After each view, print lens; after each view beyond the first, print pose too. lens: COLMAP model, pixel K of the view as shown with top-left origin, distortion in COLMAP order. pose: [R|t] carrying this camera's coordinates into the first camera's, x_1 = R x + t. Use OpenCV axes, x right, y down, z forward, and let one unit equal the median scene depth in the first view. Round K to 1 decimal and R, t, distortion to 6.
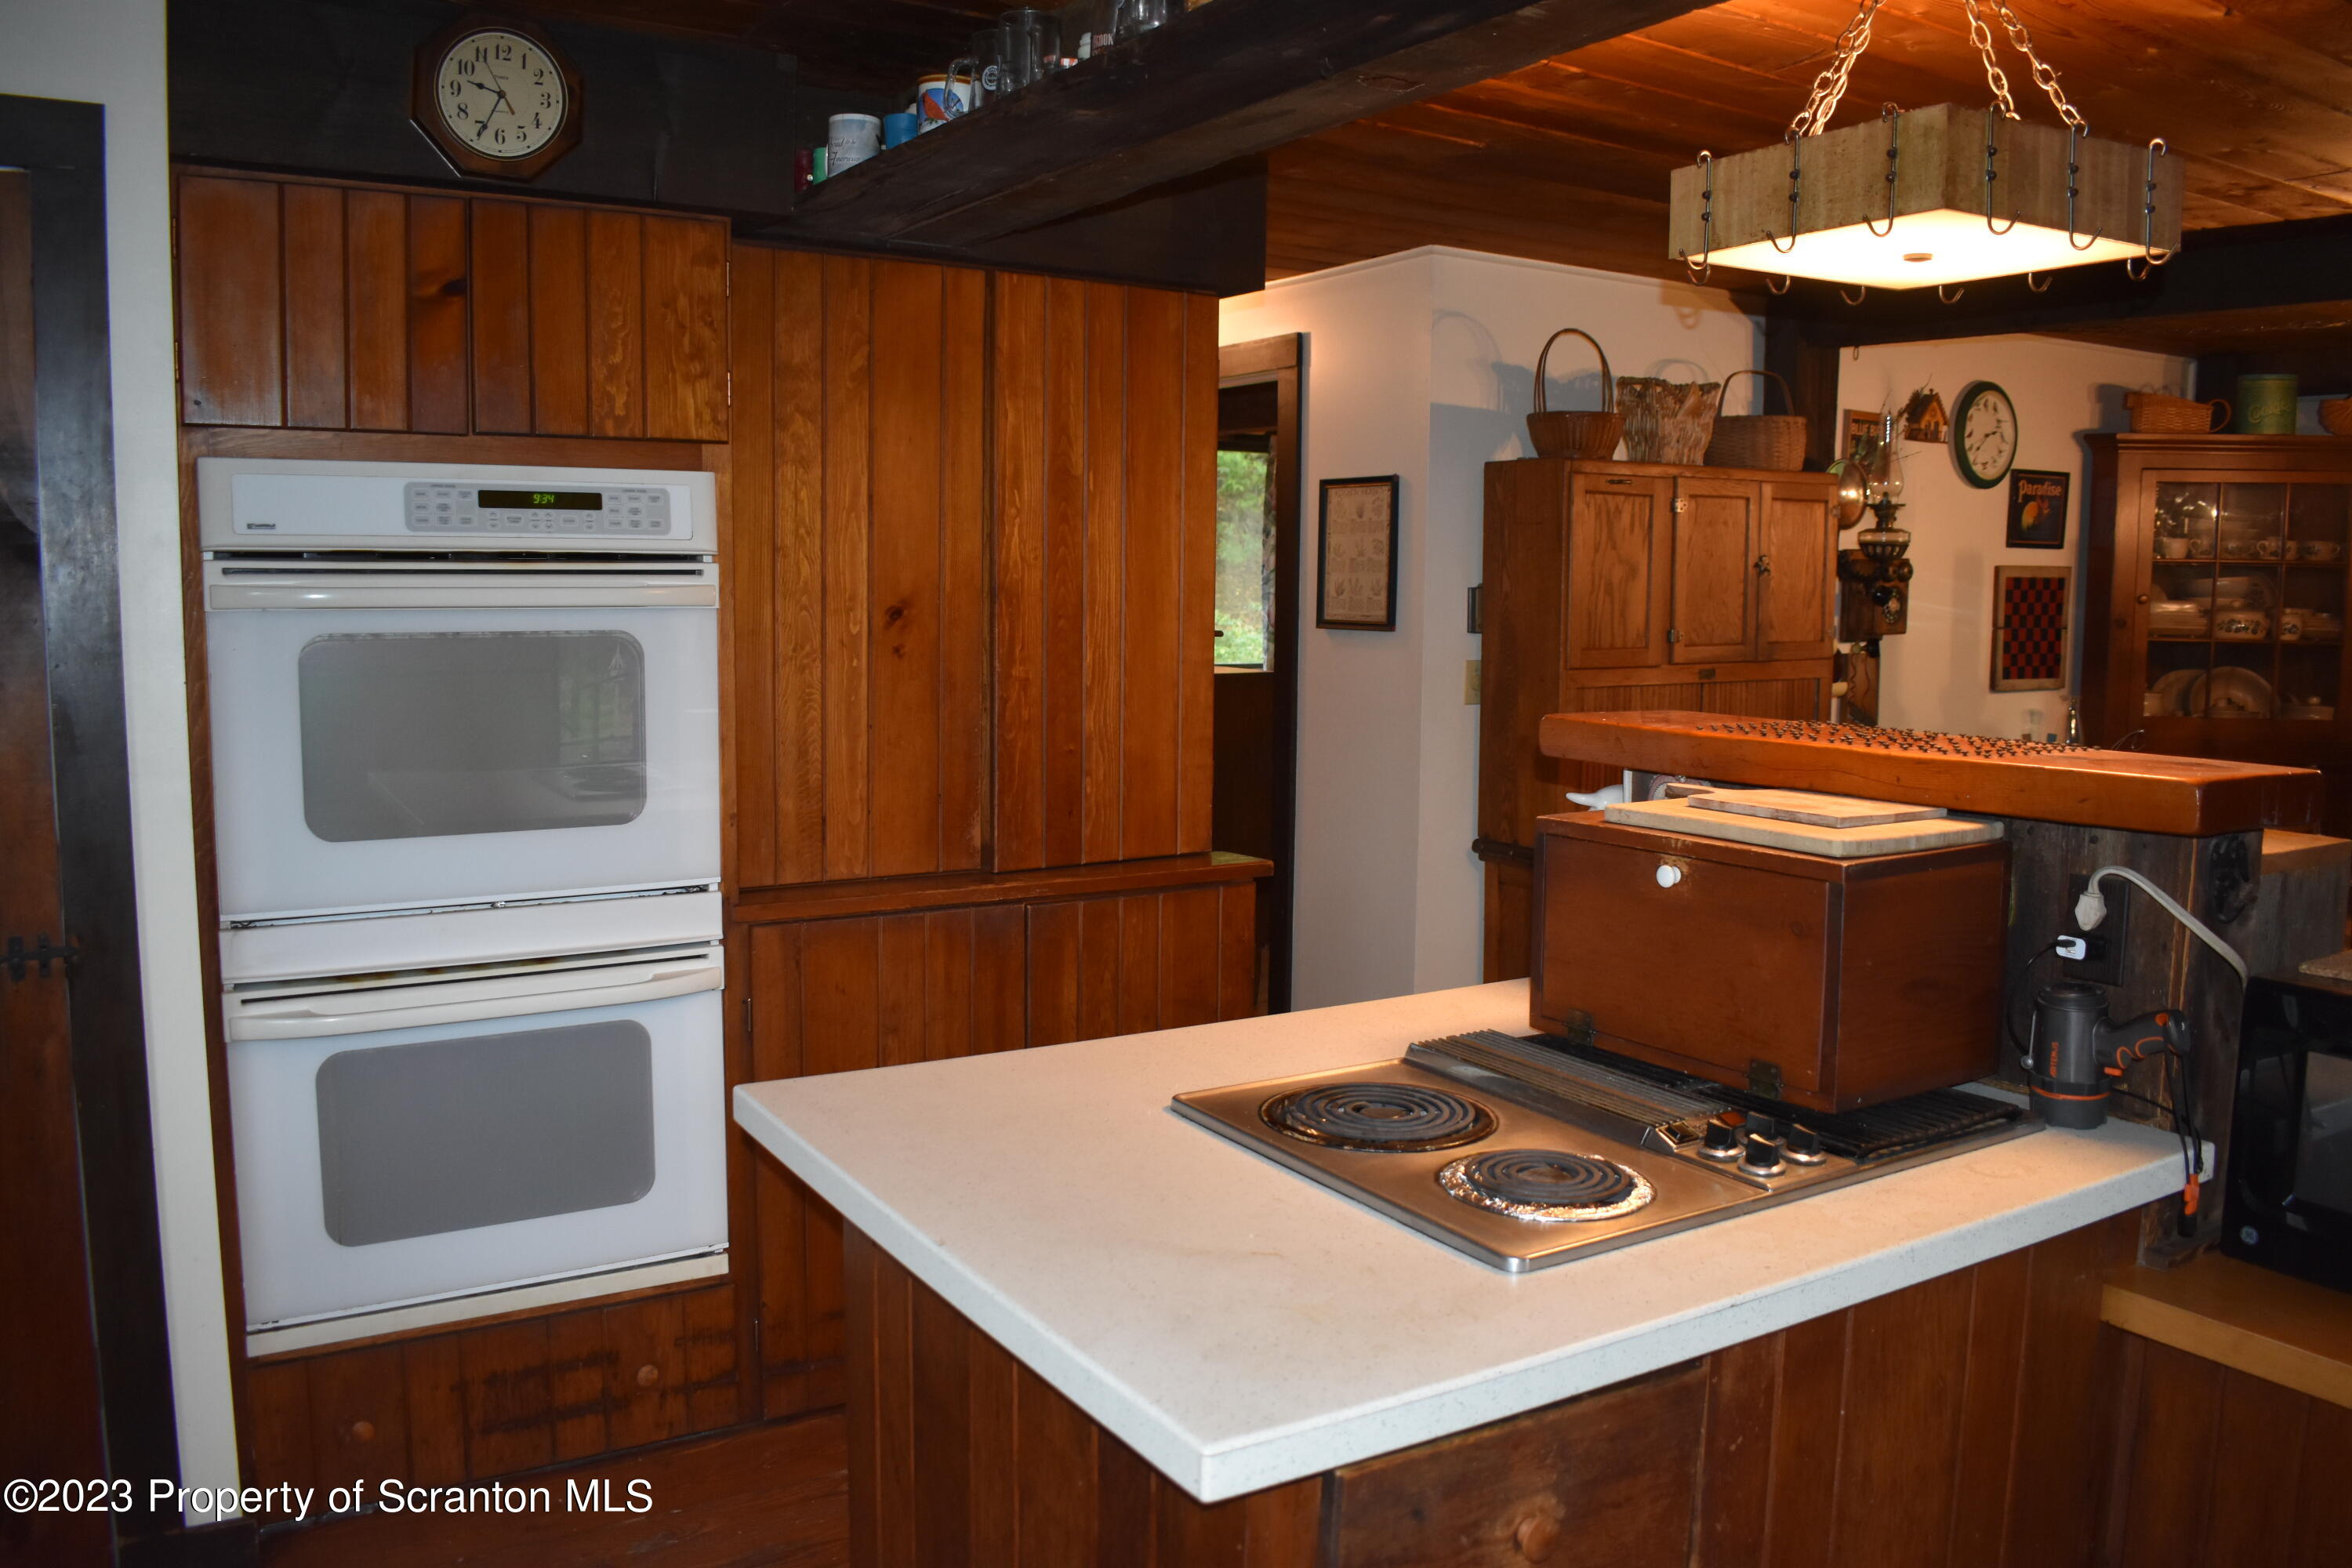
lens RADIAL K [[1826.5, 0, 1178.7], [0, 1826.5, 781.5], [0, 0, 1]] dist [-0.094770, 0.011303]
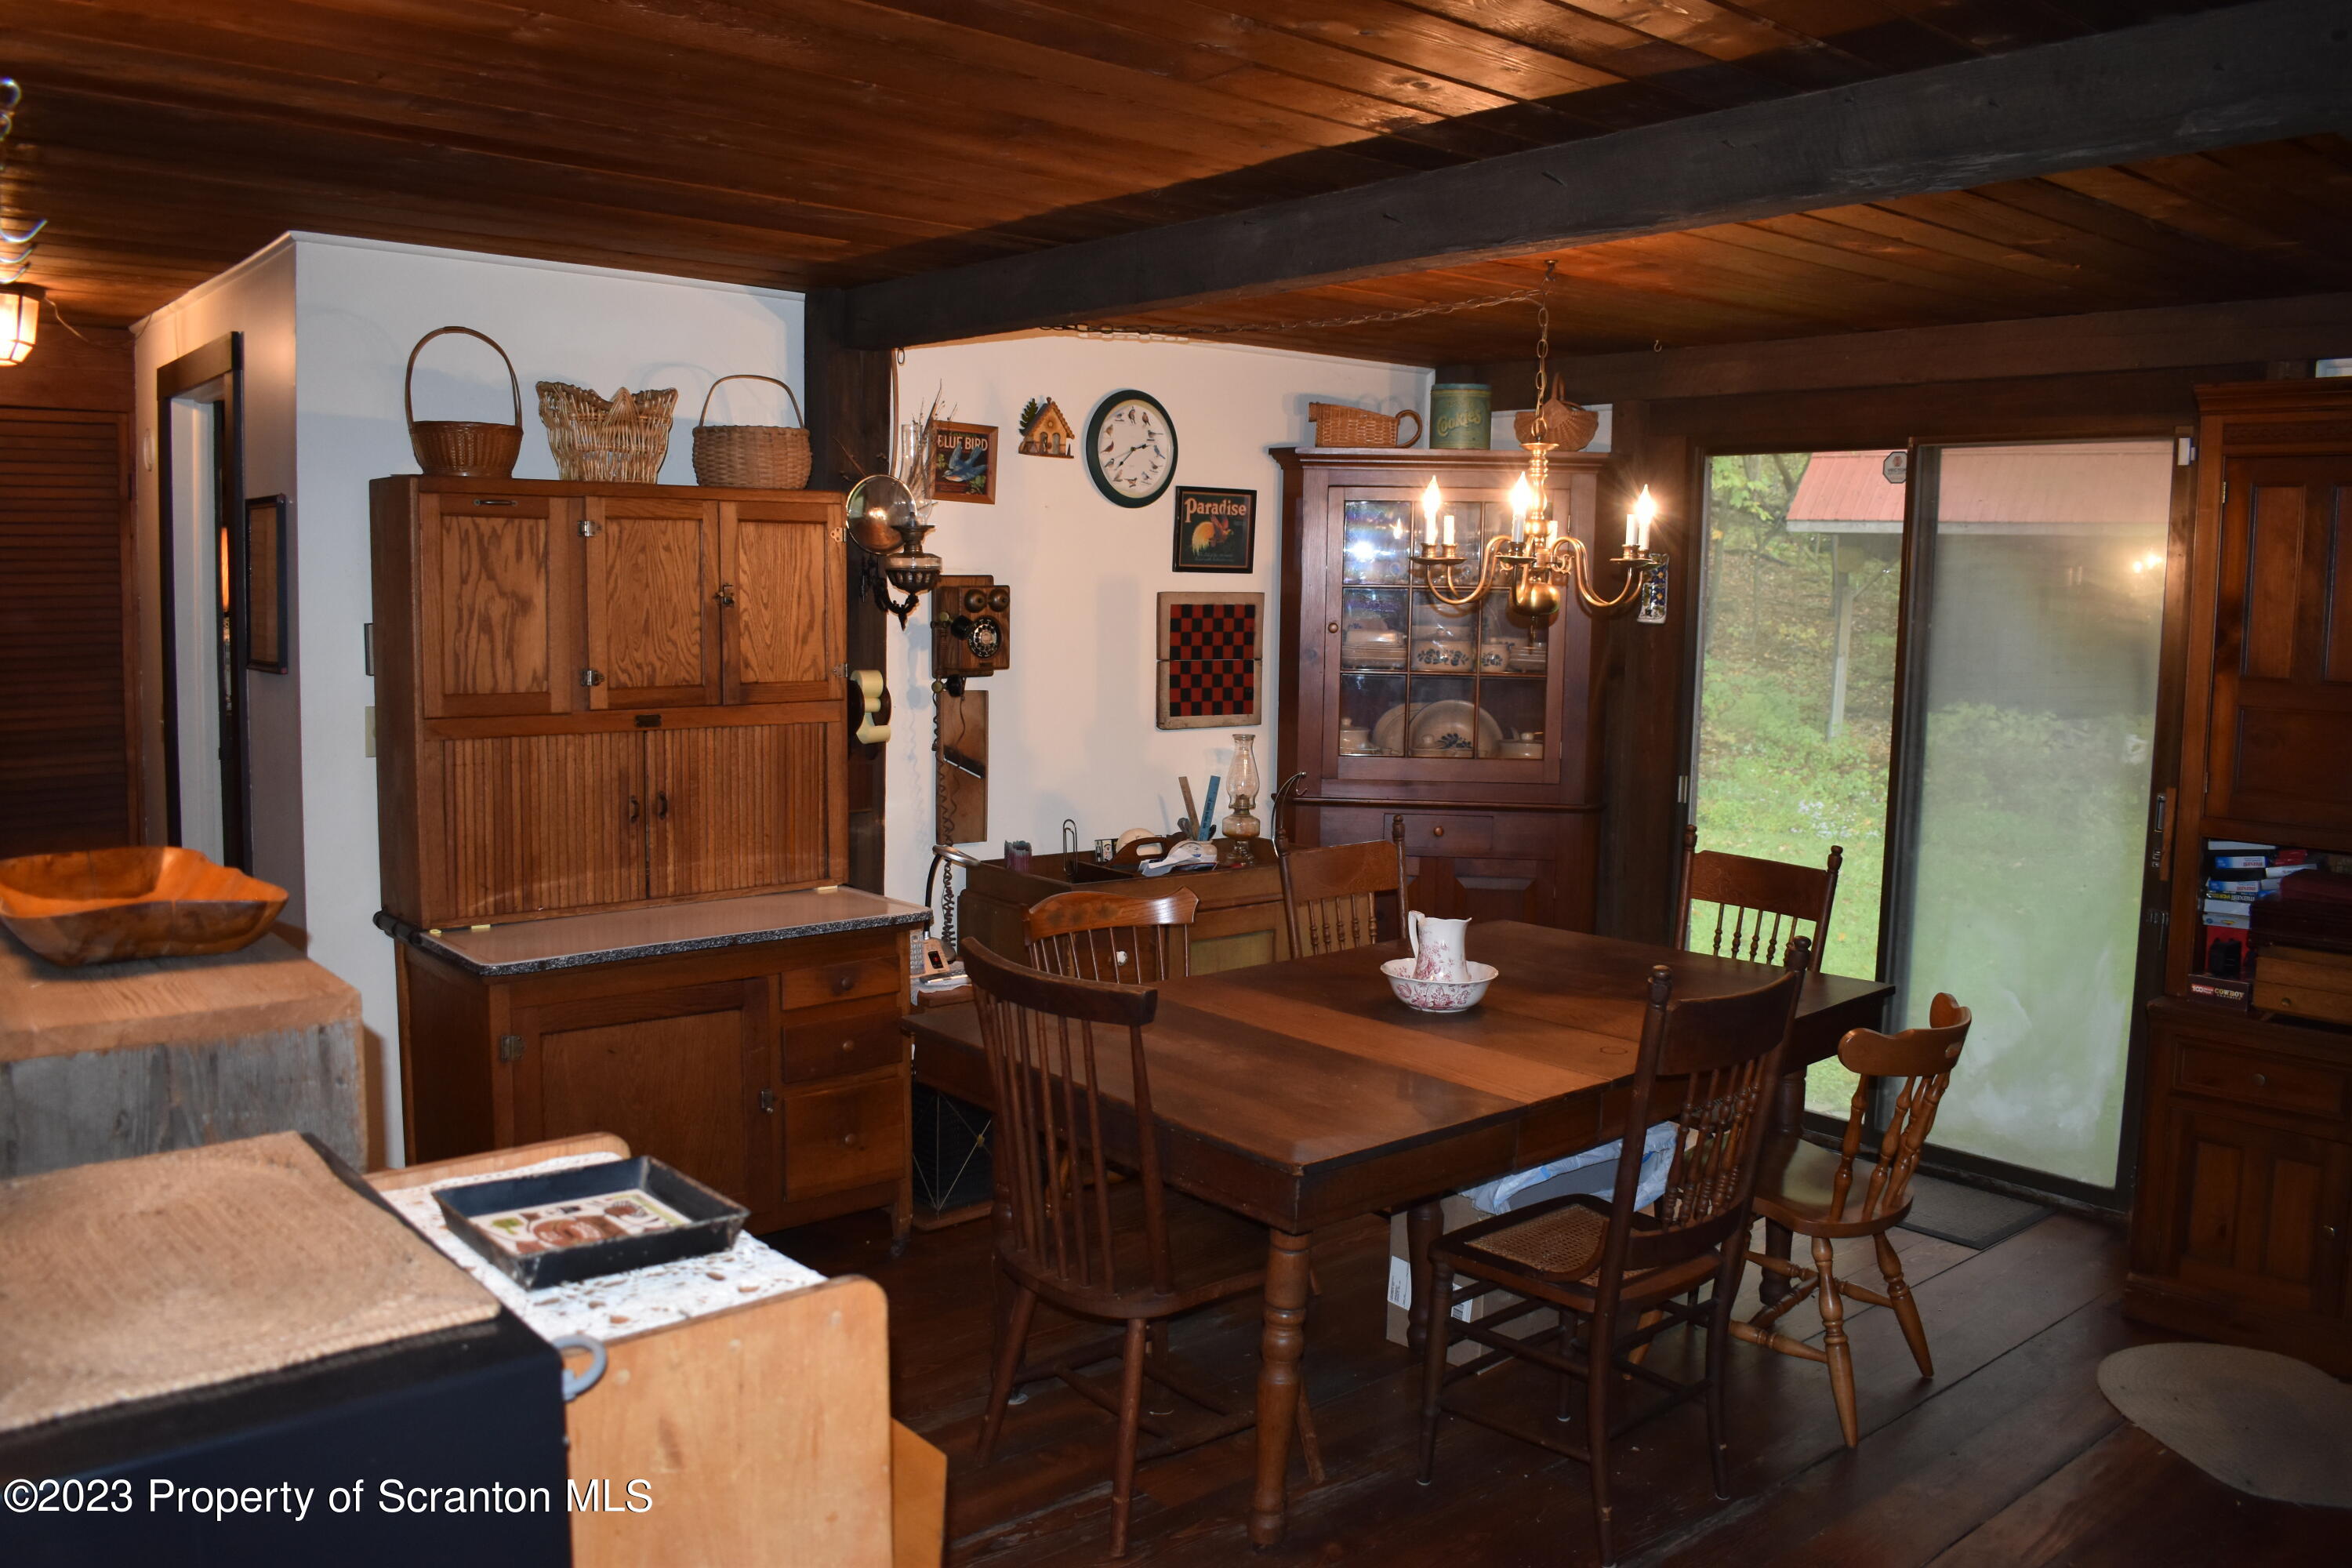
lens RADIAL K [[1826.5, 0, 1177.2], [0, 1826.5, 769.0], [0, 0, 1]] dist [-0.094770, 0.011303]
pose [[0.990704, -0.003994, 0.135977, 0.562847], [0.005565, 0.999922, -0.011176, -0.033090], [-0.135922, 0.011829, 0.990649, 0.130652]]
